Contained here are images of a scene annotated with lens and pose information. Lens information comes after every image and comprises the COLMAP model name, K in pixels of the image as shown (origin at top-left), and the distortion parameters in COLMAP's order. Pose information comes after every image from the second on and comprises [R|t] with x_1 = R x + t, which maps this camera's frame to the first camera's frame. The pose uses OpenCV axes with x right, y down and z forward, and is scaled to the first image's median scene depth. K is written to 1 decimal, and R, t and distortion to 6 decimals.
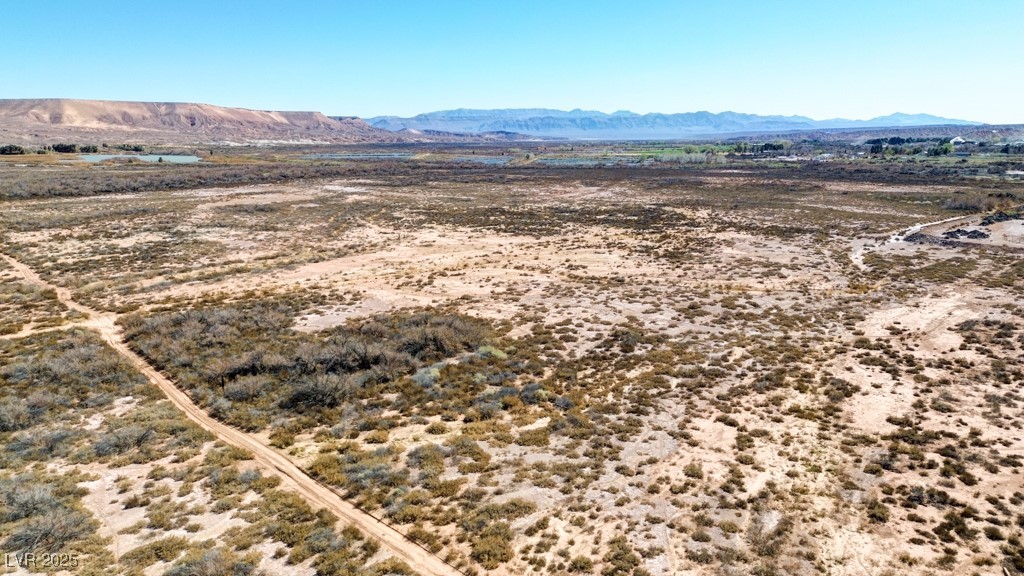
lens RADIAL K [[721.5, 0, 516.0], [0, 721.5, 283.2], [0, 0, 1]] dist [0.084487, -0.075827]
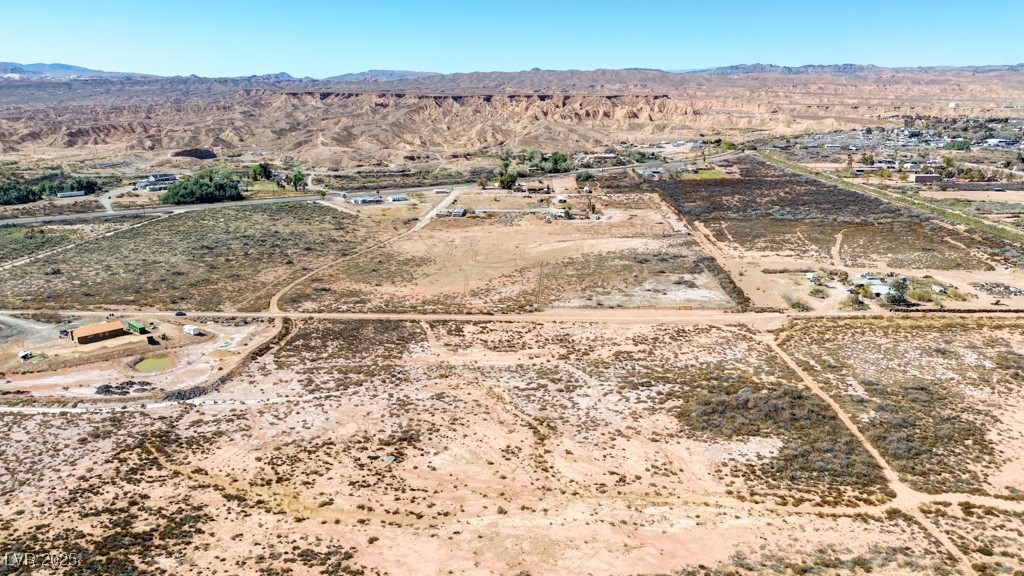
lens RADIAL K [[721.5, 0, 516.6], [0, 721.5, 289.5], [0, 0, 1]] dist [0.084487, -0.075827]
pose [[-0.704770, -0.179185, 0.686434, -0.080810], [0.147525, 0.909411, 0.388856, -0.084780], [-0.693927, 0.375320, -0.614491, 0.193687]]
